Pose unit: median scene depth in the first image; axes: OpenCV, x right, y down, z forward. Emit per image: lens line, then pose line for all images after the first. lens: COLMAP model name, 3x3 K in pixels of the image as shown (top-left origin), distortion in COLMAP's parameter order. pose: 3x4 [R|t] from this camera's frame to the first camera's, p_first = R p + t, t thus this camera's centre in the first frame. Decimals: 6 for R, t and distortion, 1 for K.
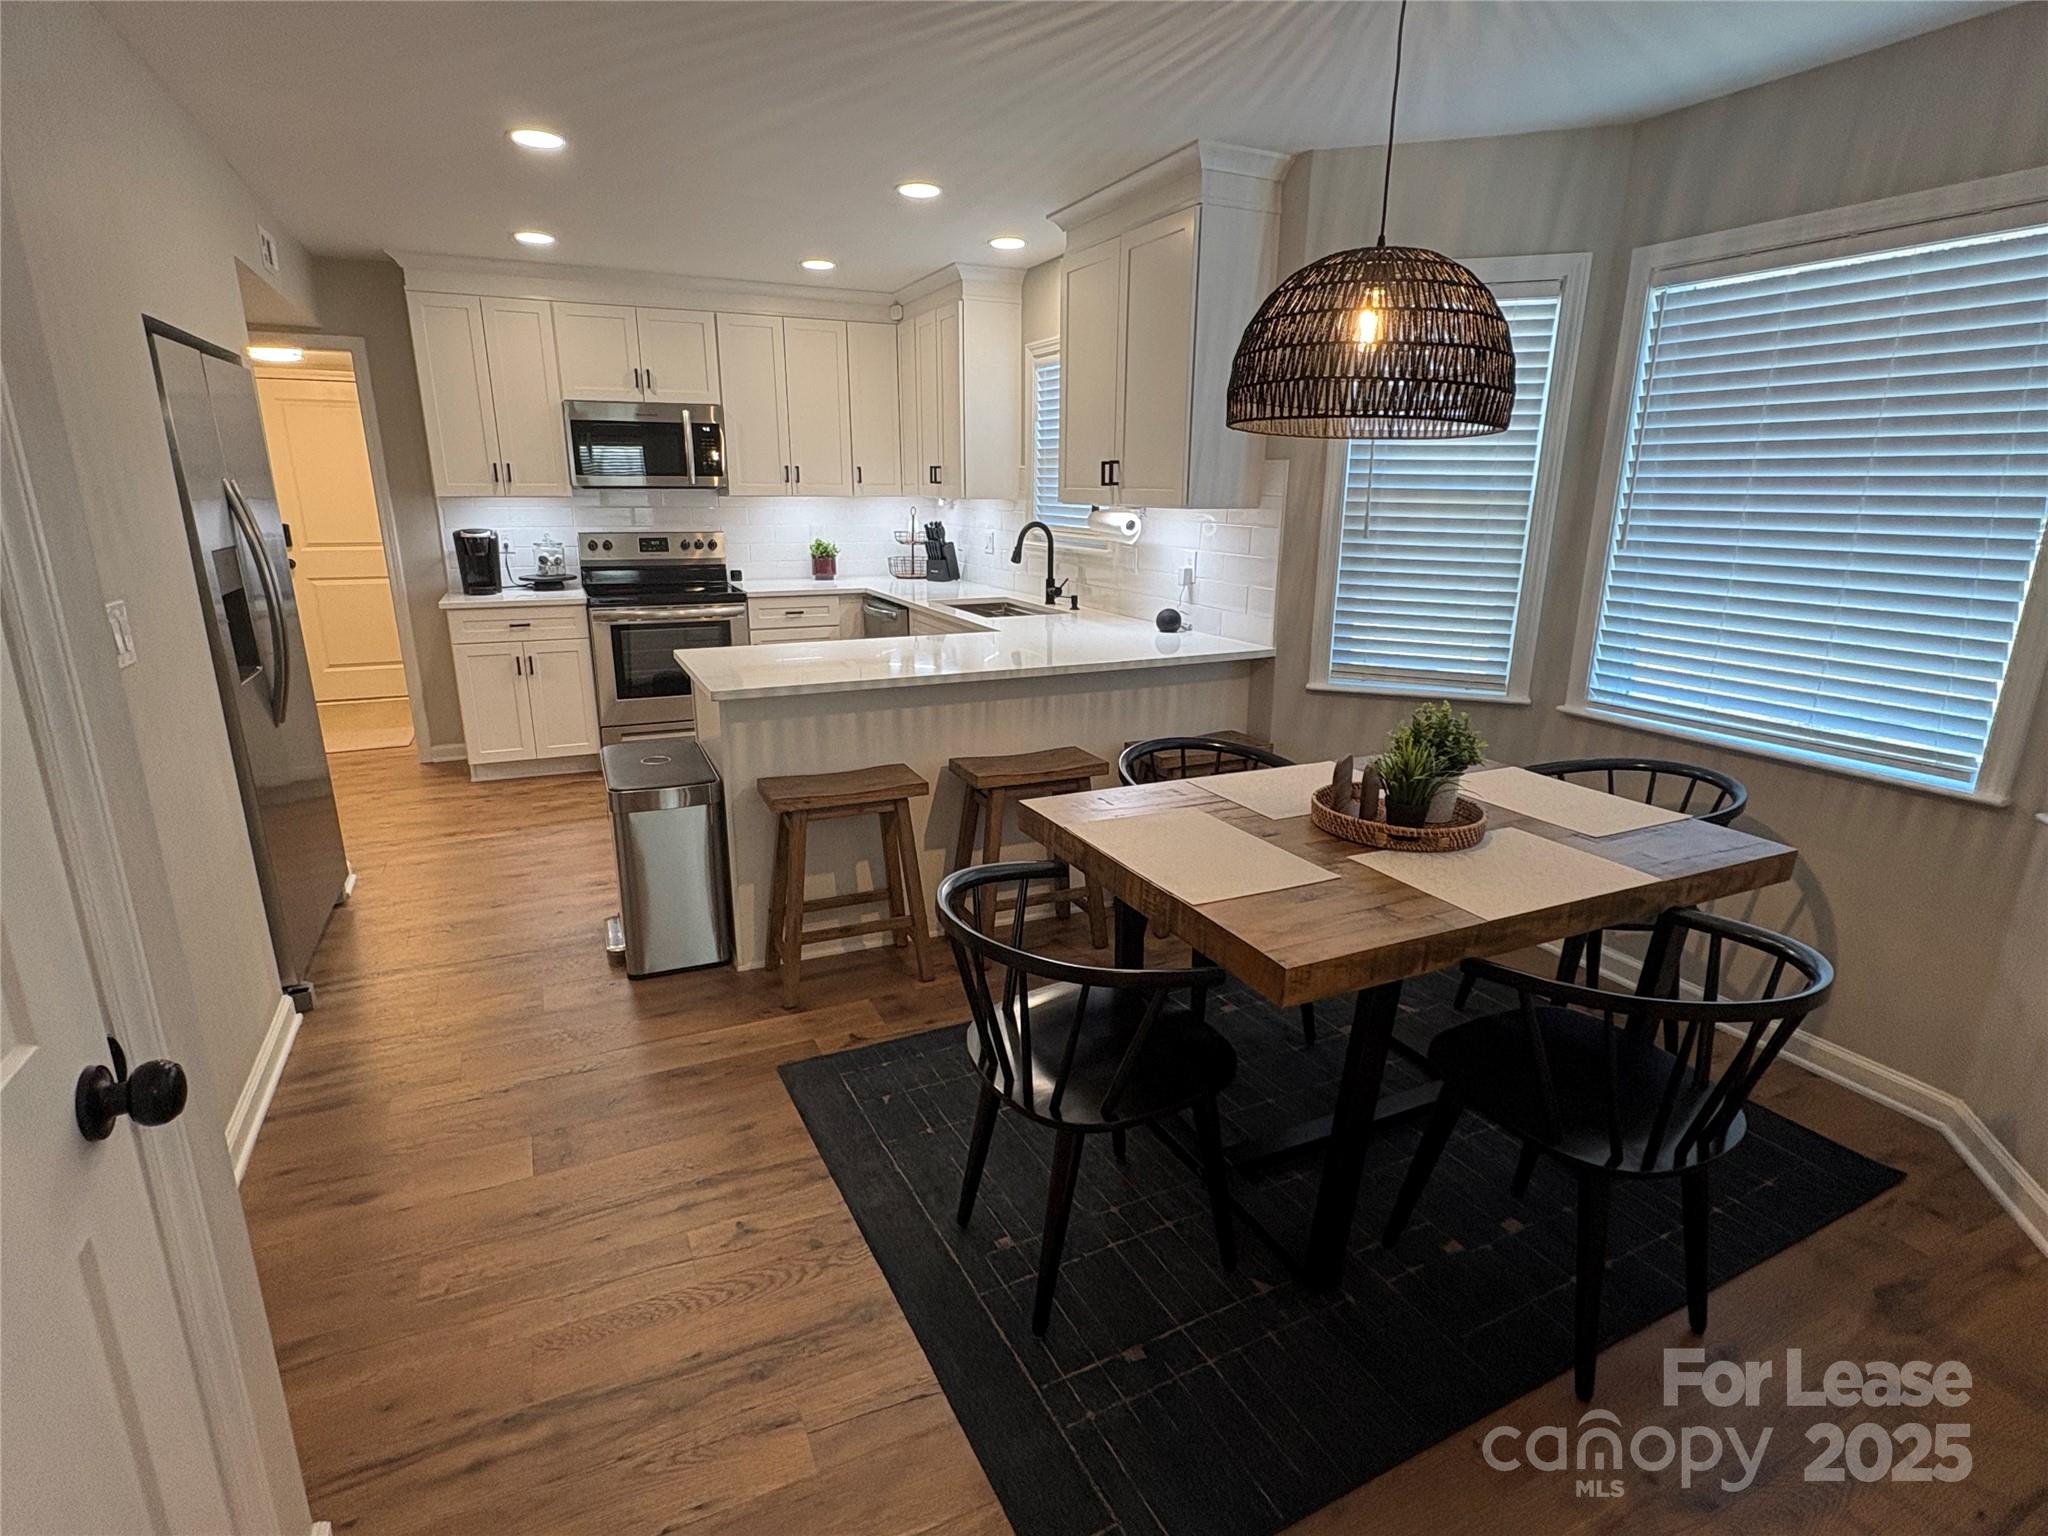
lens RADIAL K [[1037.2, 0, 1016.8], [0, 1037.2, 765.7], [0, 0, 1]] dist [0.017197, 0.000734]
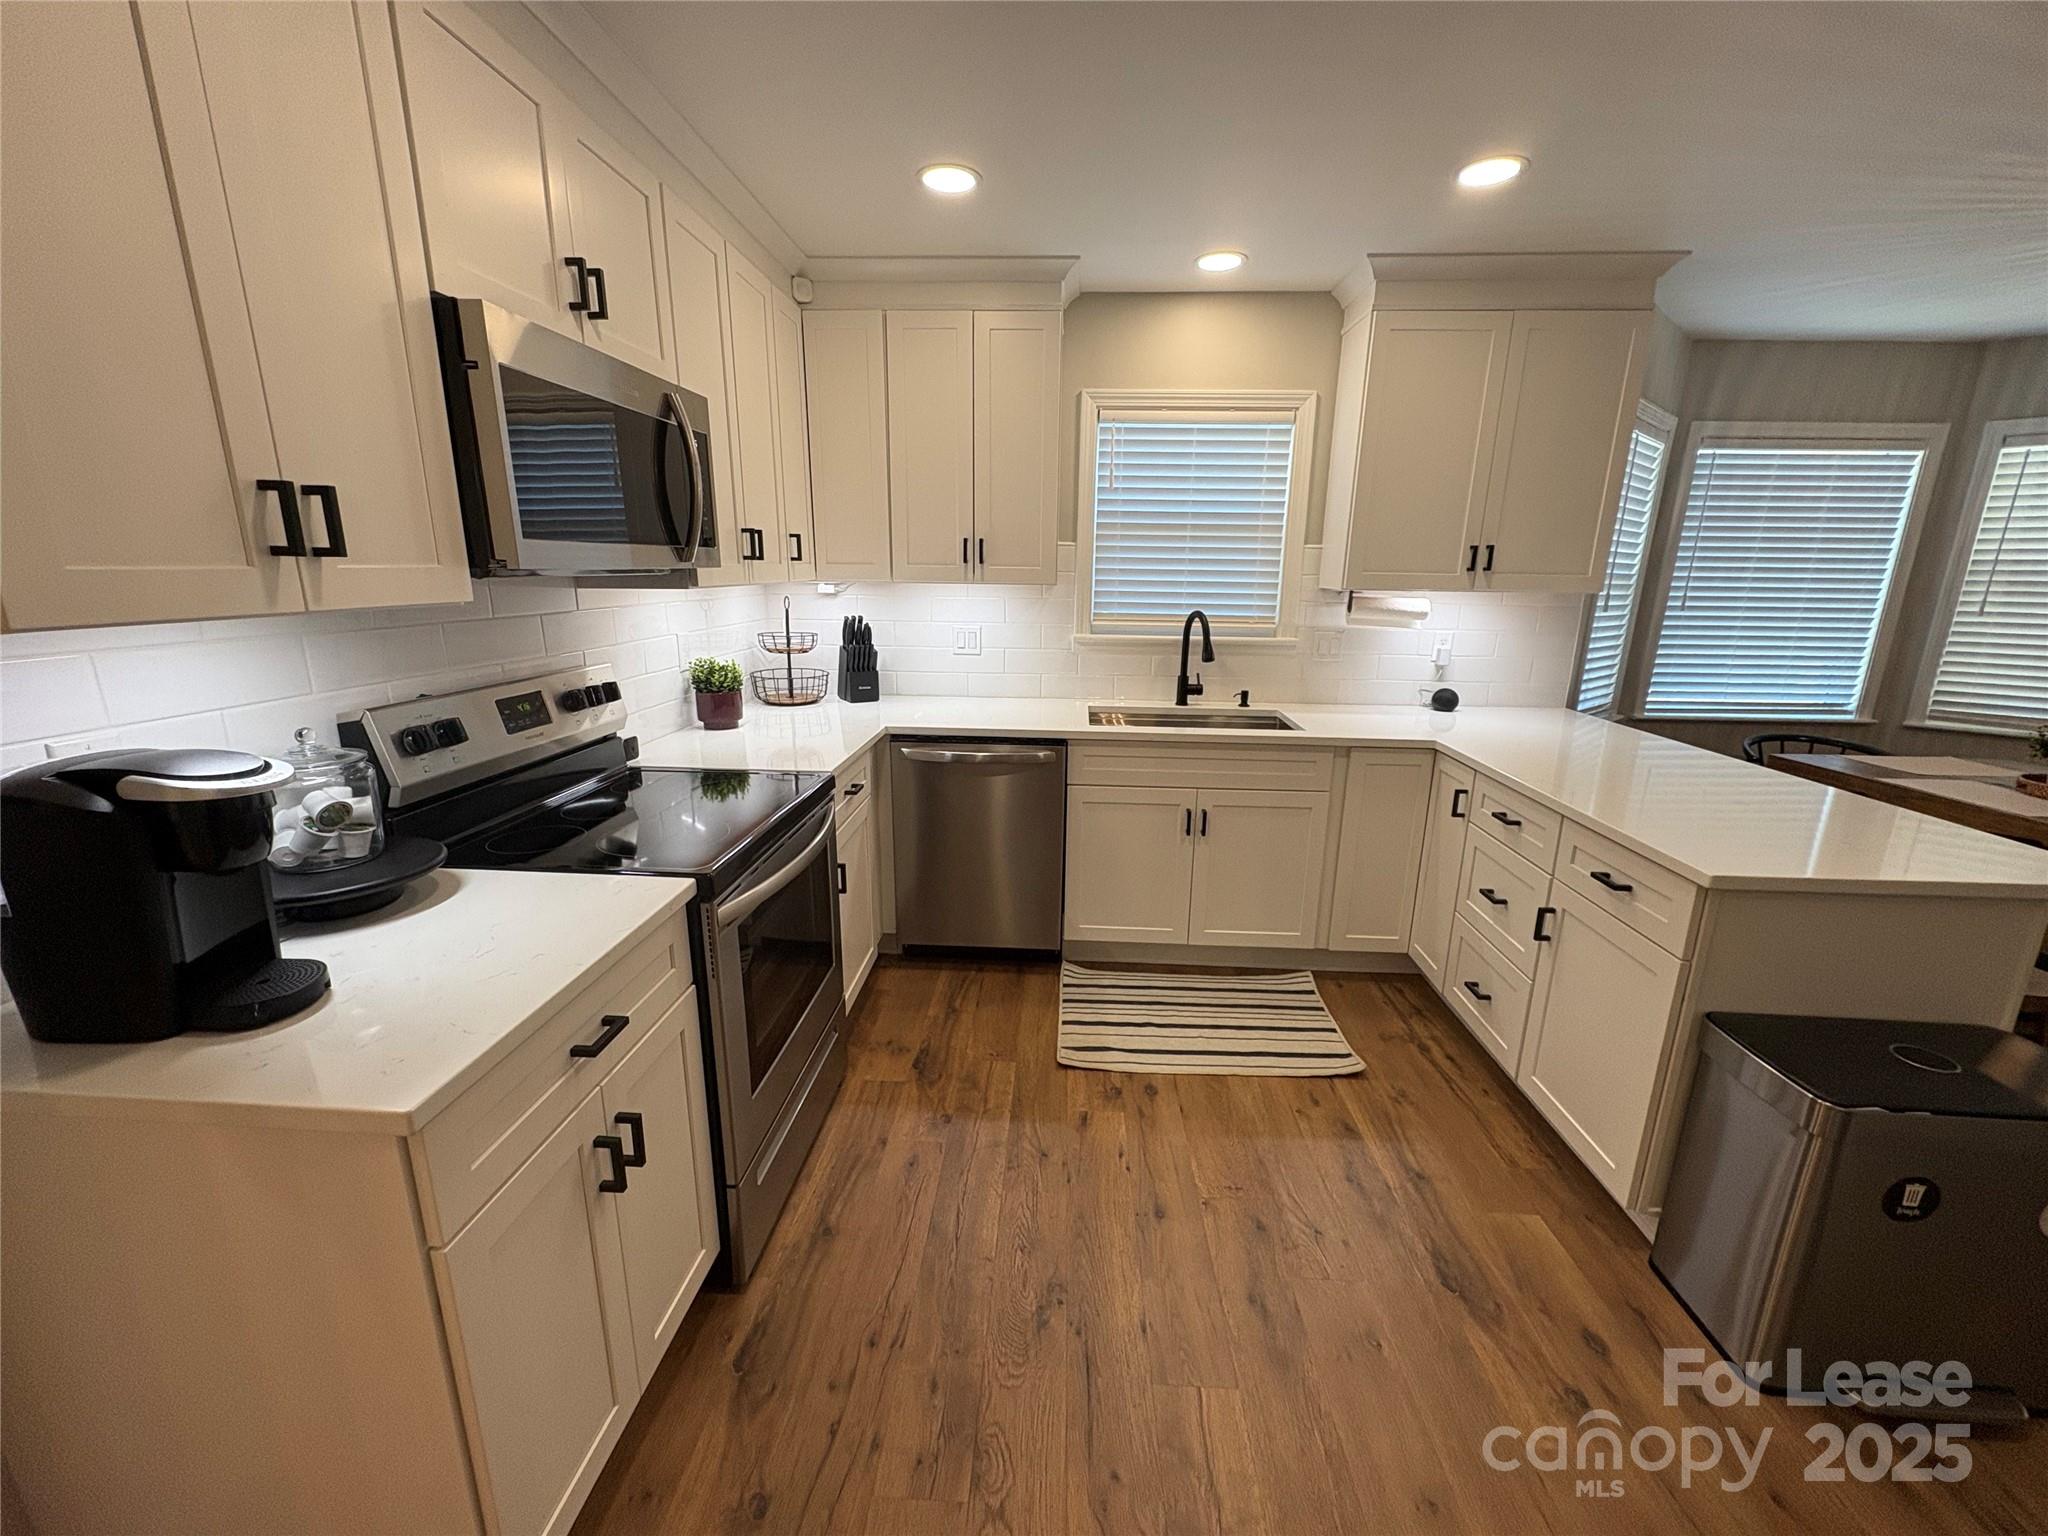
lens RADIAL K [[805.2, 0, 1030.4], [0, 805.2, 778.6], [0, 0, 1]] dist [0.003765, 0.000360]
pose [[0.468035, -0.219455, 0.856027, -1.048082], [0.225605, 0.966249, 0.124362, -0.358839], [-0.854427, 0.134918, 0.501749, 1.343610]]
